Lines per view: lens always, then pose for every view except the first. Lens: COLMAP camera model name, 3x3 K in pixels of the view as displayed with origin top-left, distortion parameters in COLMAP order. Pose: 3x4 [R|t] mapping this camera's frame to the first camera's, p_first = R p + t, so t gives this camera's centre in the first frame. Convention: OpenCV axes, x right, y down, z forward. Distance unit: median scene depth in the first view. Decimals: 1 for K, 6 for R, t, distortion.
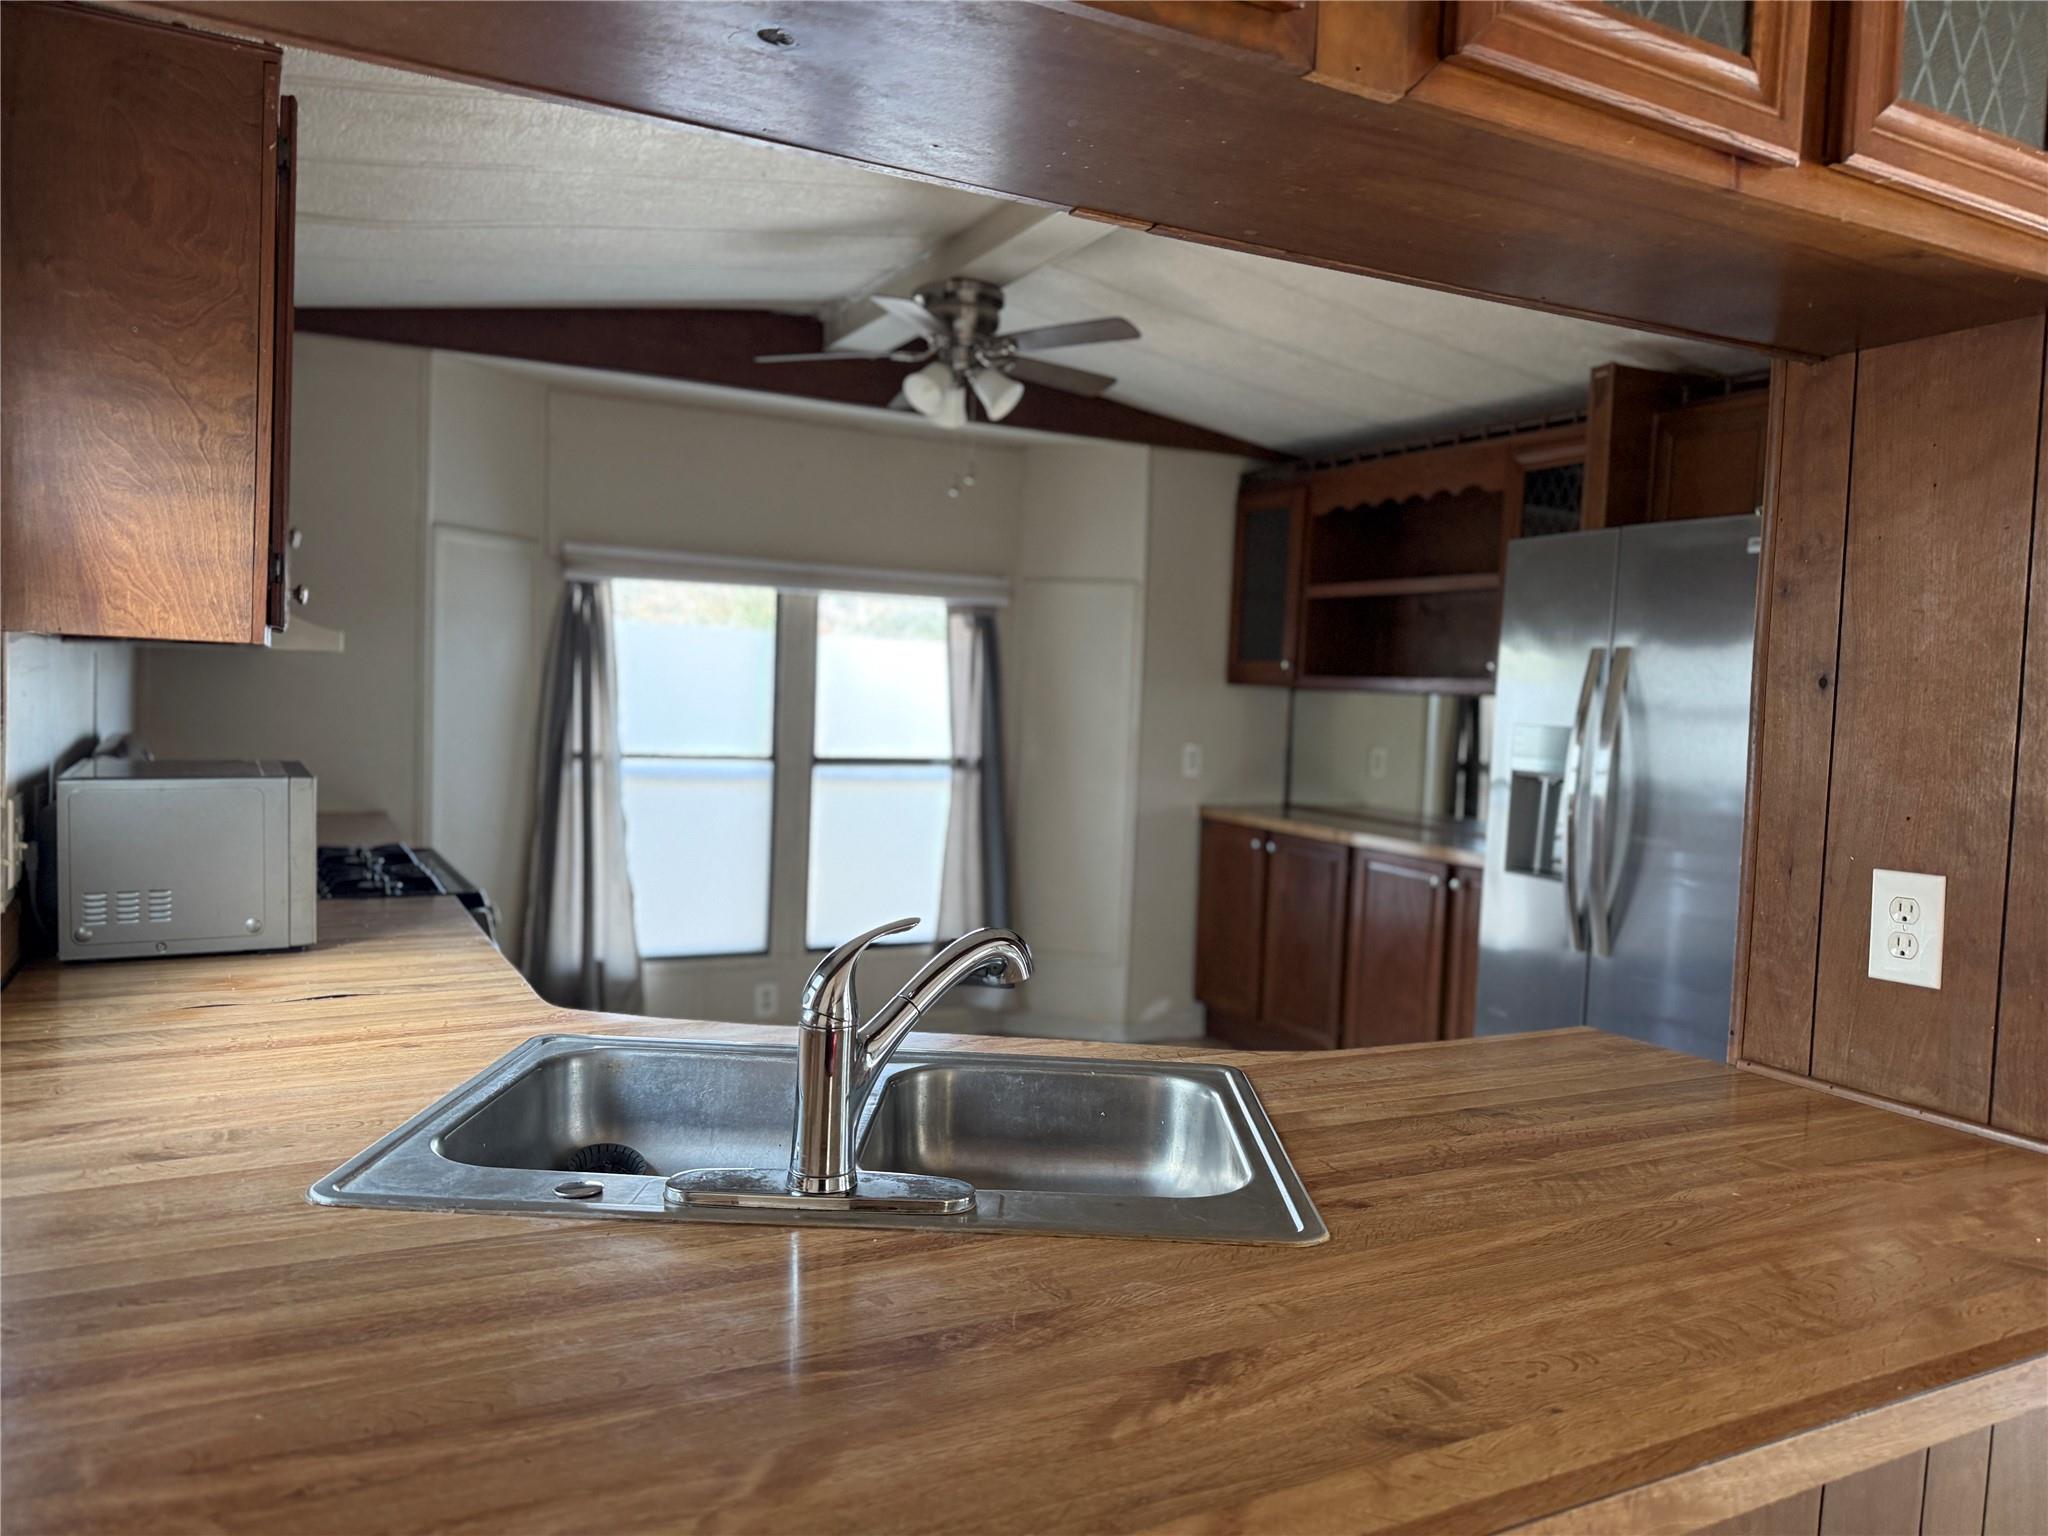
lens RADIAL K [[1414.6, 0, 1024.0], [0, 1414.6, 768.0], [0, 0, 1]] dist [0.099823, -0.144932]
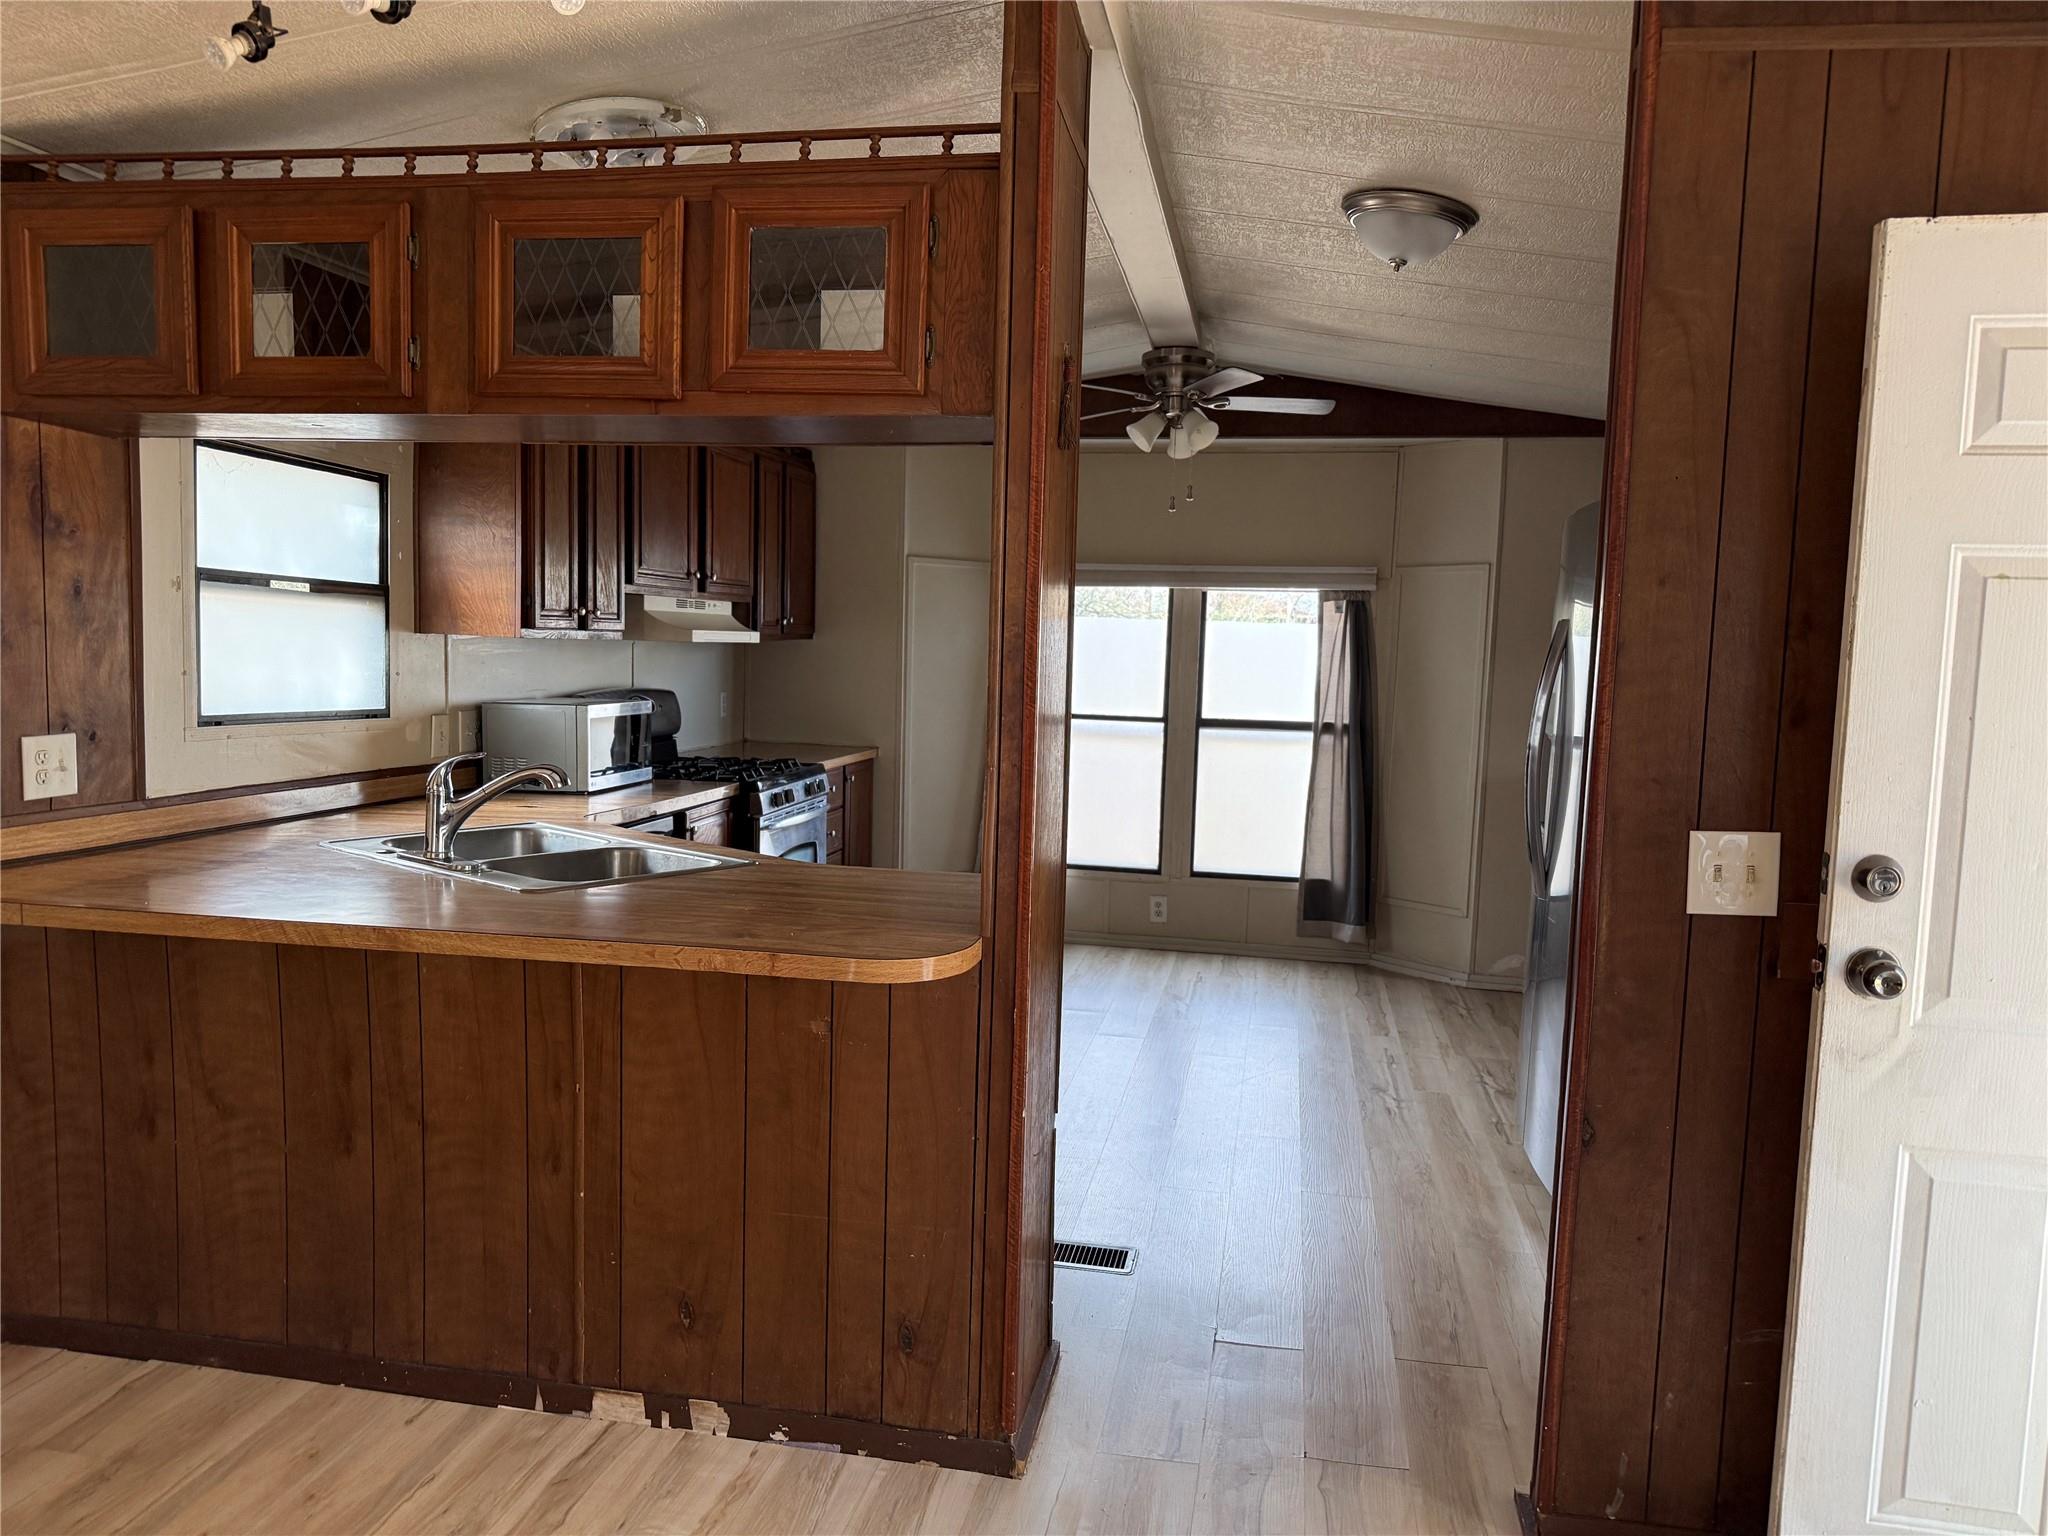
lens RADIAL K [[1386.7, 0, 1024.0], [0, 1386.7, 768.0], [0, 0, 1]] dist [0.143292, -0.001082]
pose [[0.791812, 0.040317, -0.609433, 0.485525], [-0.033333, 0.999184, 0.022794, 0.012004], [0.609855, 0.002266, 0.792510, -0.068741]]
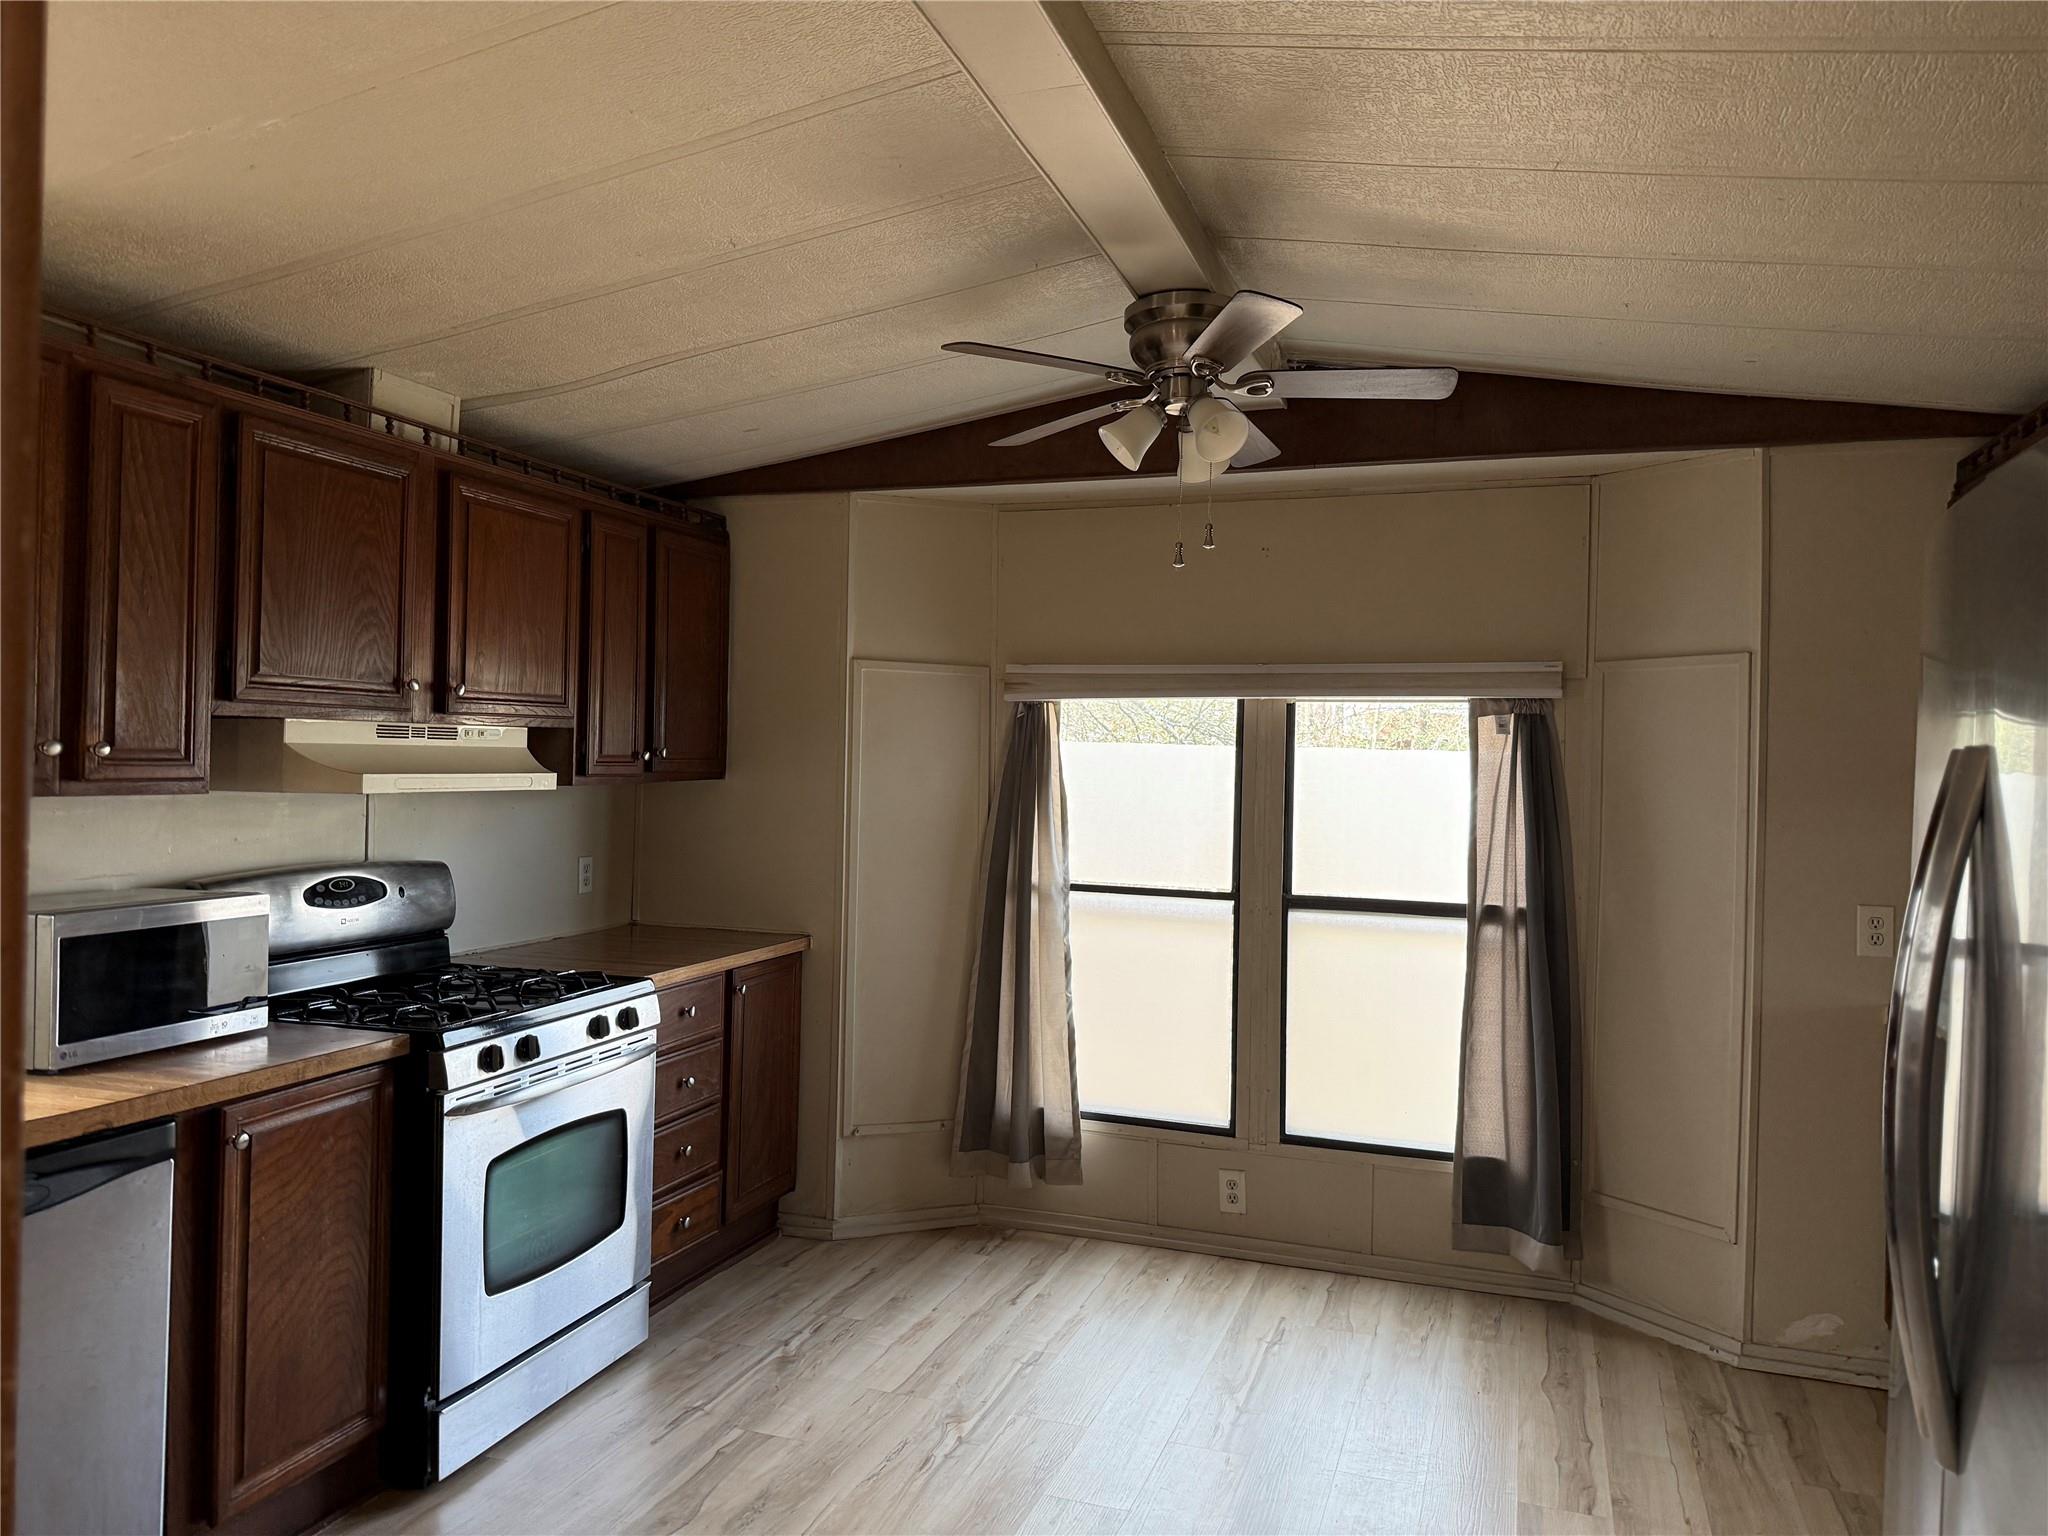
lens RADIAL K [[1414.6, 0, 1024.0], [0, 1414.6, 768.0], [0, 0, 1]] dist [0.099823, -0.144932]
pose [[0.694591, -0.021267, -0.719091, 0.339747], [-0.034022, 0.997473, -0.062364, -0.026632], [0.718600, 0.067782, 0.692112, 0.324356]]
